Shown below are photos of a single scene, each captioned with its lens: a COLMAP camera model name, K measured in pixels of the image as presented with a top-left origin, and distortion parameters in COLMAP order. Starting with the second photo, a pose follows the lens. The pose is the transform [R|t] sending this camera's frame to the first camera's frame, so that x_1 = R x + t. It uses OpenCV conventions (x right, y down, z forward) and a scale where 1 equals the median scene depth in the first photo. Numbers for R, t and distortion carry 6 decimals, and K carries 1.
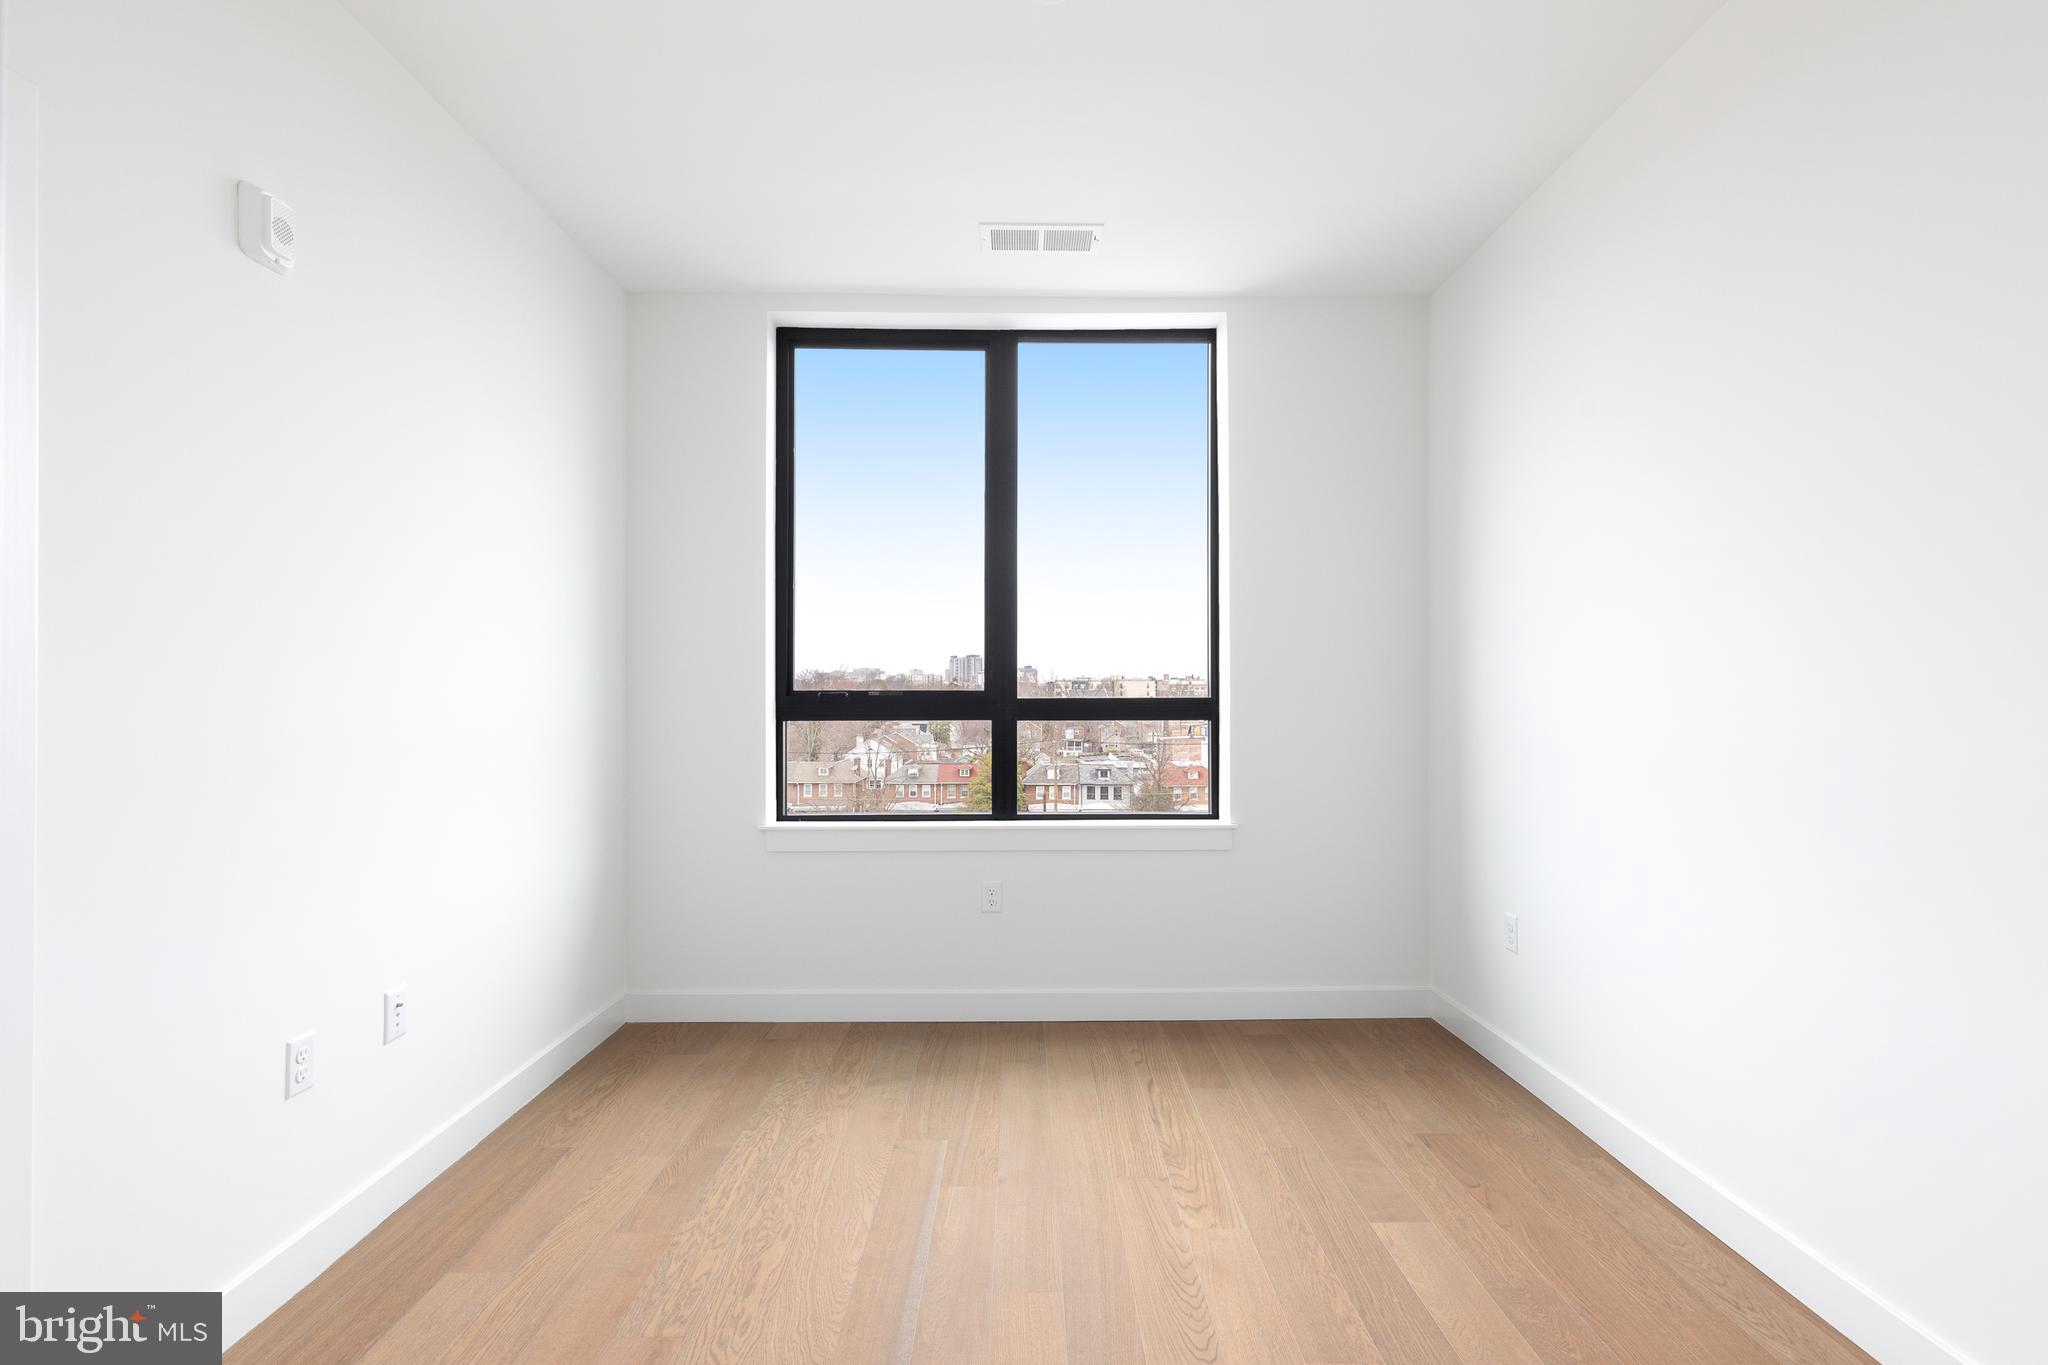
lens RADIAL K [[928.4, 0, 1017.5], [0, 928.4, 687.0], [0, 0, 1]] dist [-0.000982, 0.000015]
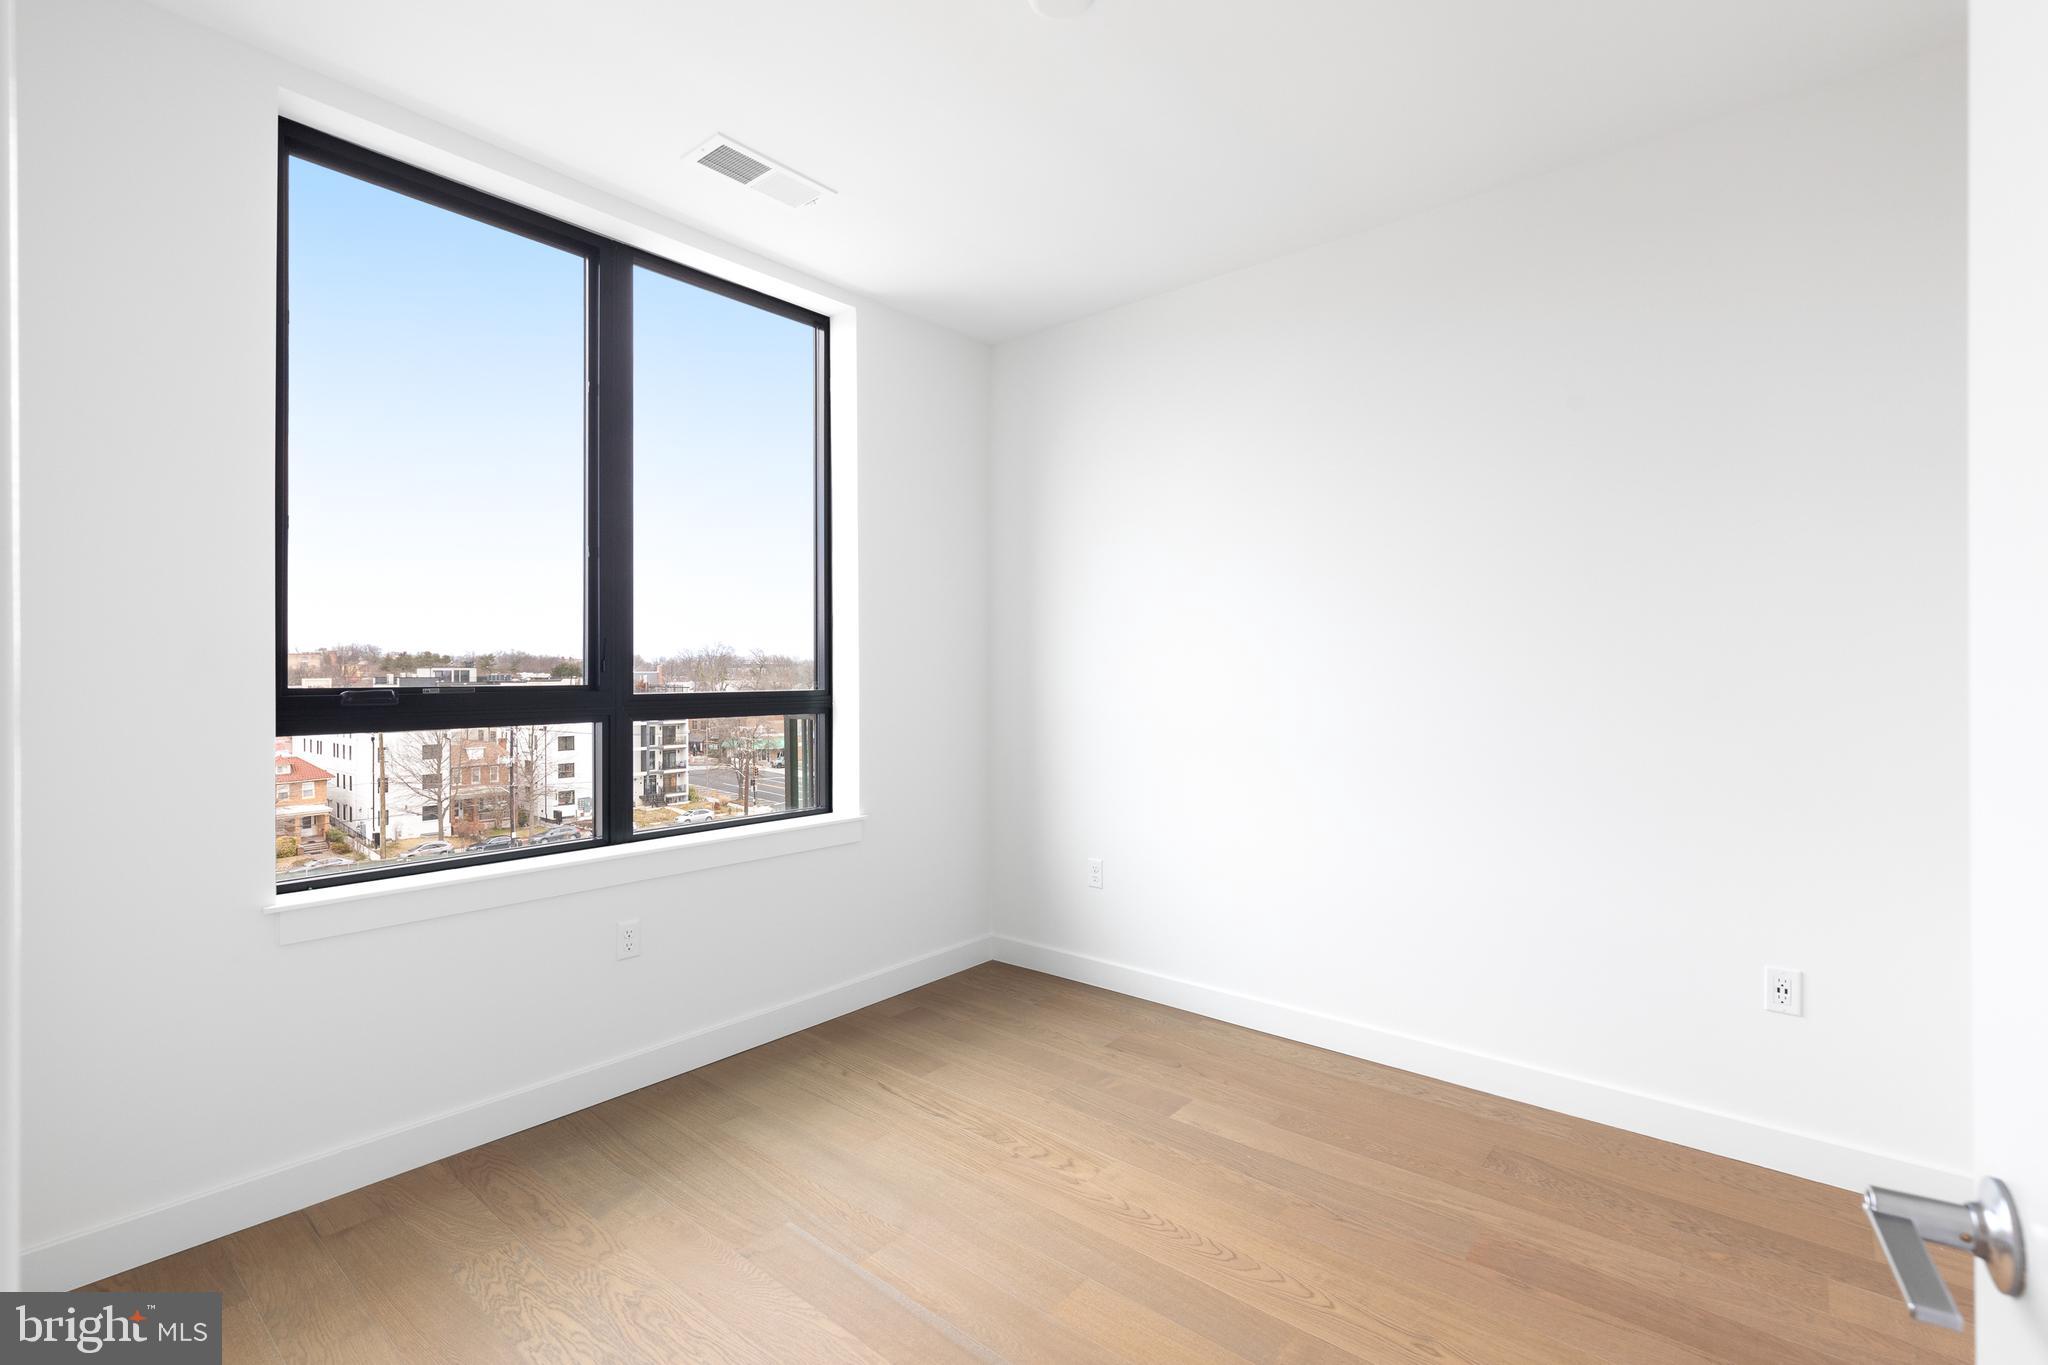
lens RADIAL K [[928.4, 0, 1028.3], [0, 928.4, 665.2], [0, 0, 1]] dist [-0.000982, 0.000015]
pose [[0.646107, 0.005591, 0.763226, -0.494201], [-0.009182, 0.999958, 0.000449, -0.021771], [-0.763191, -0.007298, 0.646132, 0.239376]]
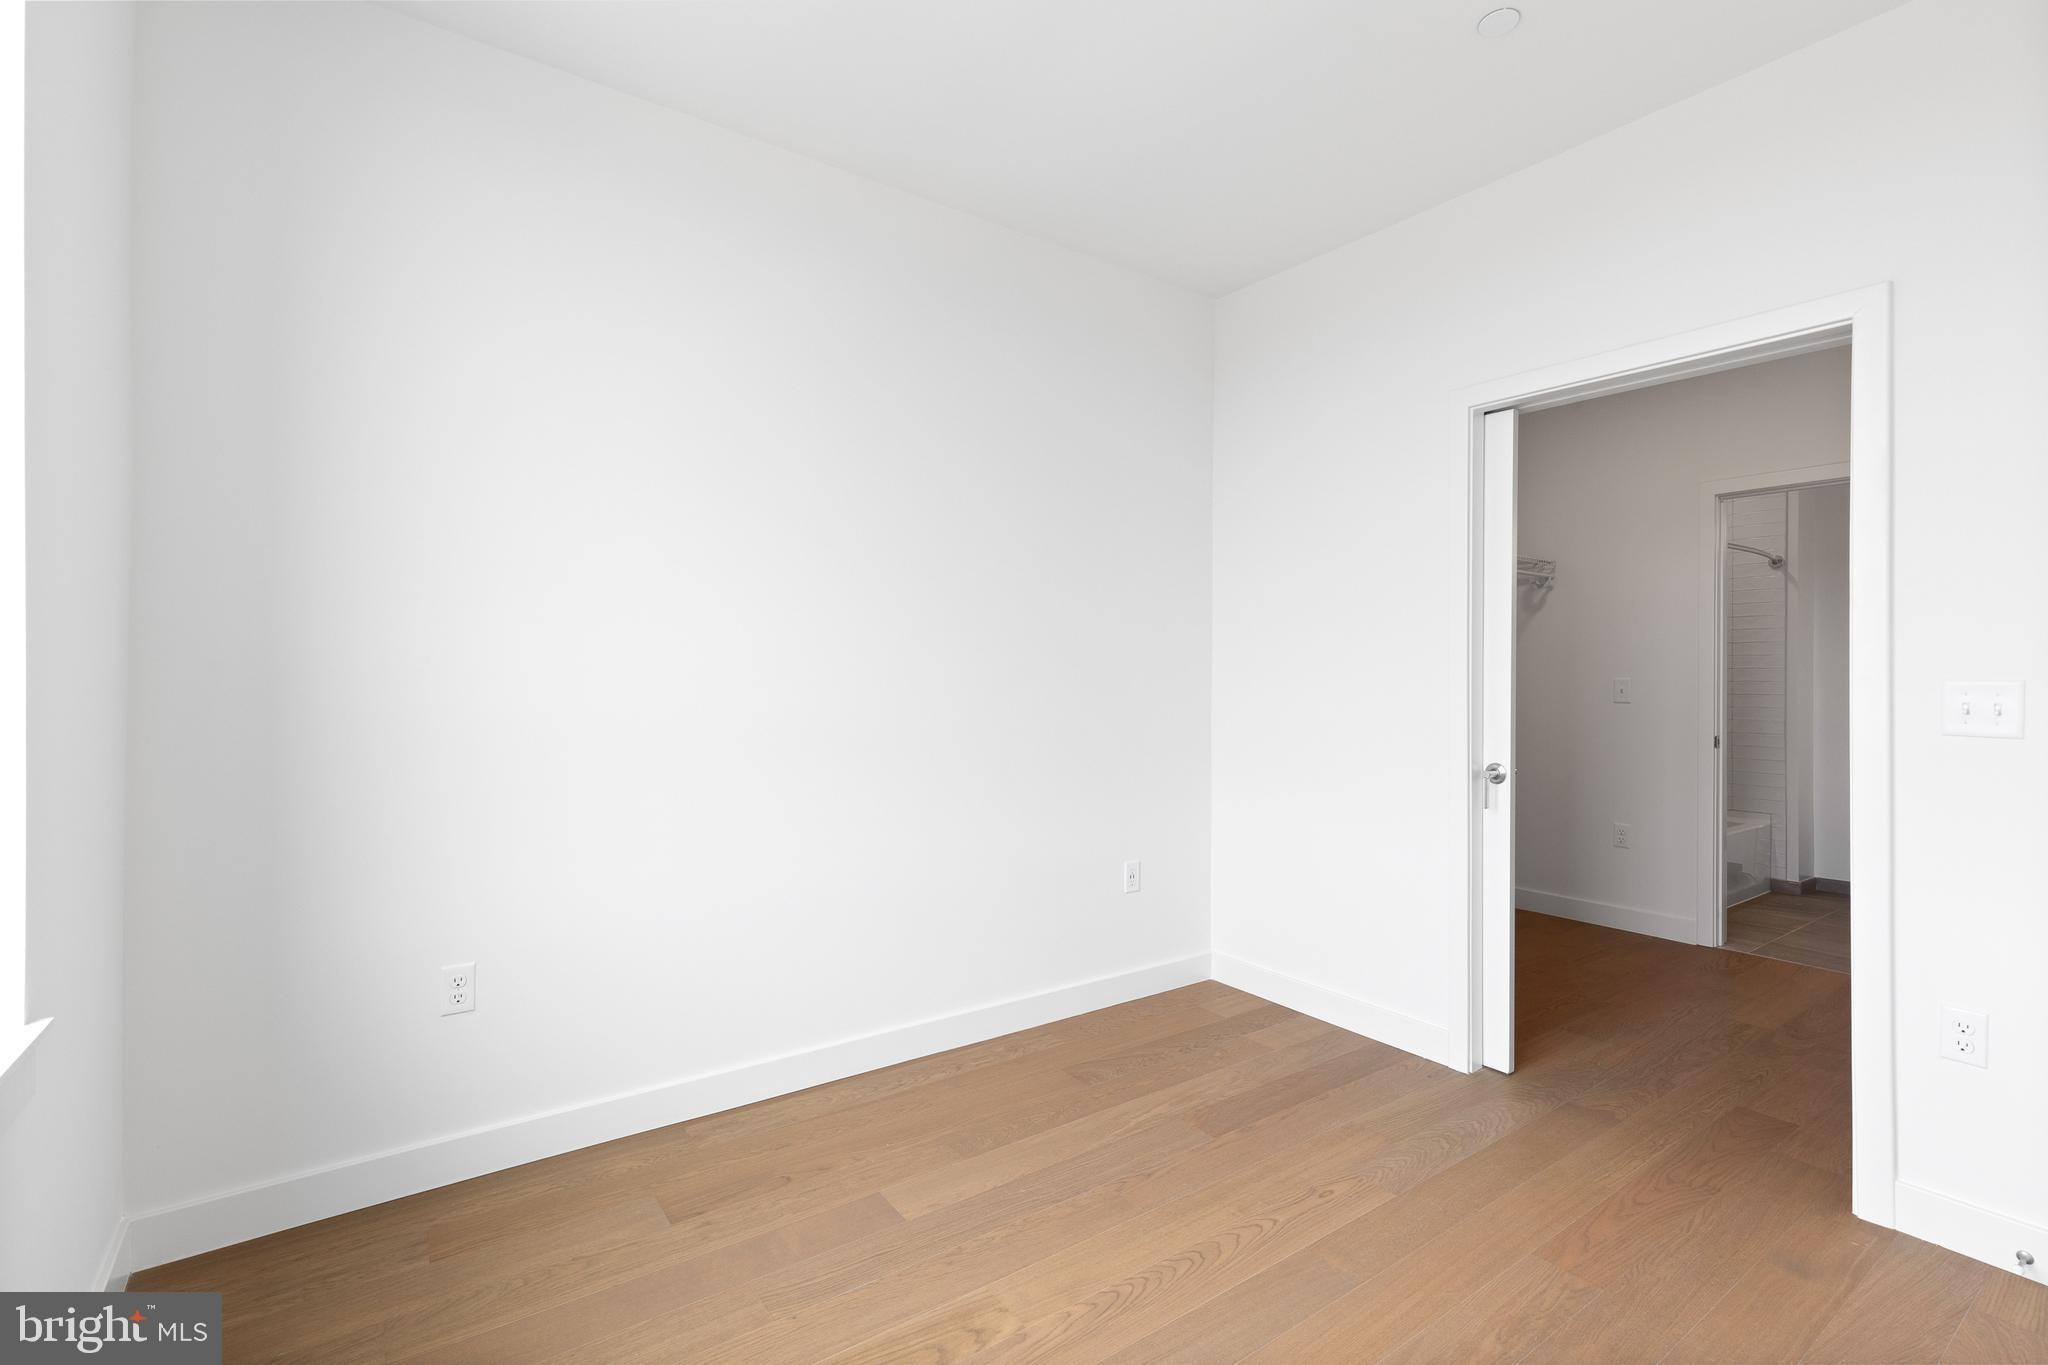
lens RADIAL K [[928.4, 0, 1013.0], [0, 928.4, 676.8], [0, 0, 1]] dist [-0.000982, 0.000015]
pose [[-0.573446, -0.000536, 0.819243, -0.338984], [-0.007798, 0.999958, -0.004804, 0.007500], [-0.819206, -0.009143, -0.573427, 1.037371]]
